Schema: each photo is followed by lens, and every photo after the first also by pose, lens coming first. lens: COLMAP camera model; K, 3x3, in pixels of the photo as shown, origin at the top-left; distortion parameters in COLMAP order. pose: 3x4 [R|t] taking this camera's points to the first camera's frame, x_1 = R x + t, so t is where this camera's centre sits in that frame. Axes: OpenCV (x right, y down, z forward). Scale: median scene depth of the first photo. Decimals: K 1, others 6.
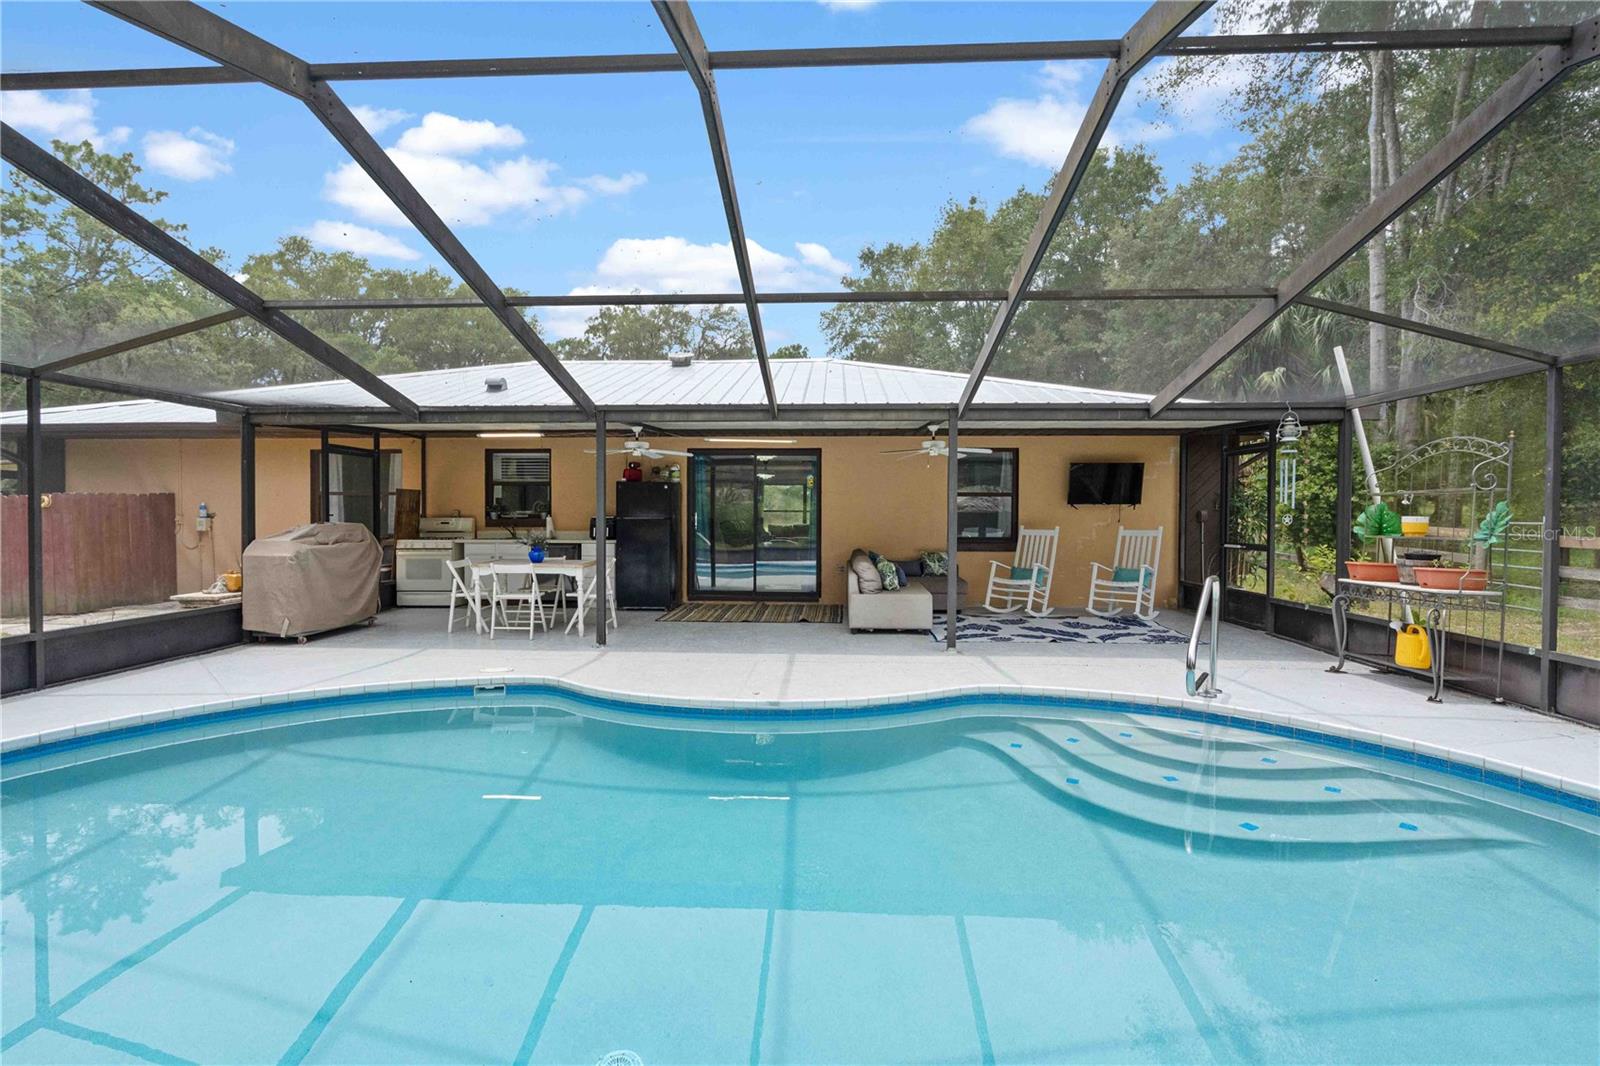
lens RADIAL K [[737.2, 0, 800.0], [0, 737.2, 533.0], [0, 0, 1]] dist [-0.001396, 0.000279]
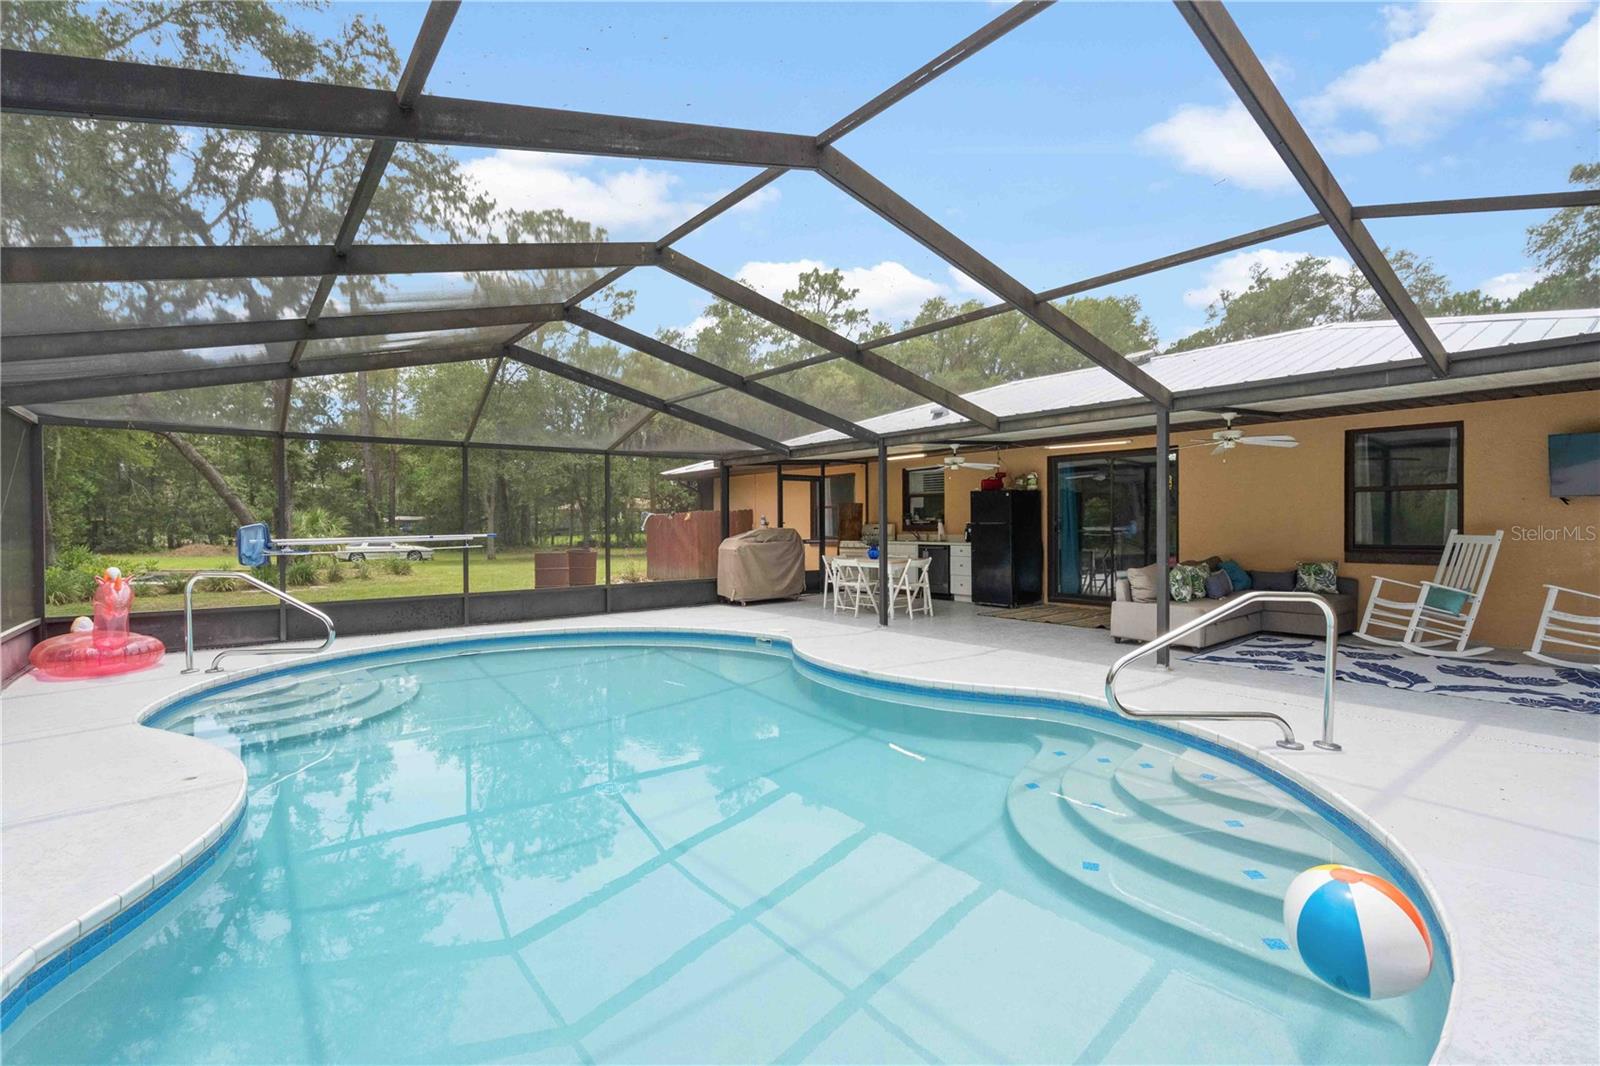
lens RADIAL K [[737.2, 0, 800.0], [0, 737.2, 533.0], [0, 0, 1]] dist [-0.001396, 0.000279]
pose [[0.661065, 0.002206, -0.750326, 0.408730], [-0.008143, 0.999958, -0.004234, 0.001465], [0.750285, 0.008909, 0.661055, 0.047846]]
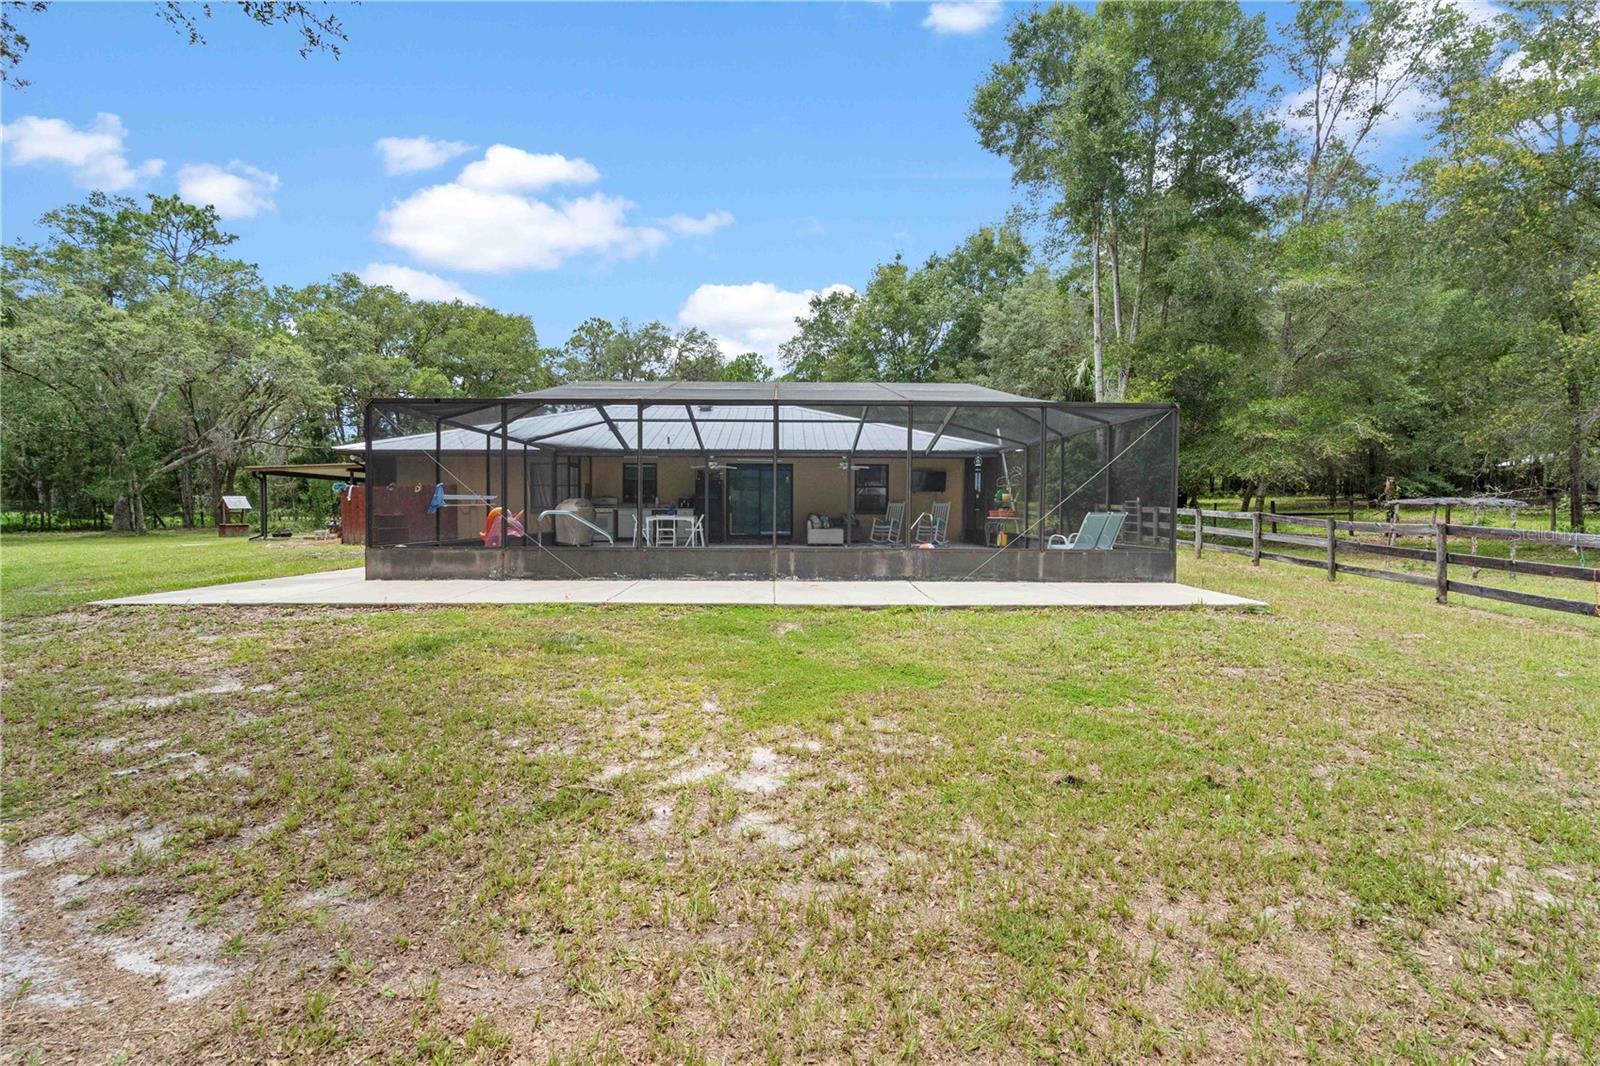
lens RADIAL K [[720.5, 0, 800.0], [0, 720.5, 533.0], [0, 0, 1]] dist [0.000900, 0.000105]
pose [[0.997656, -0.001648, 0.068409, -0.088875], [0.001028, 0.999958, 0.009109, 0.058107], [-0.068421, -0.009017, 0.997616, -0.991389]]
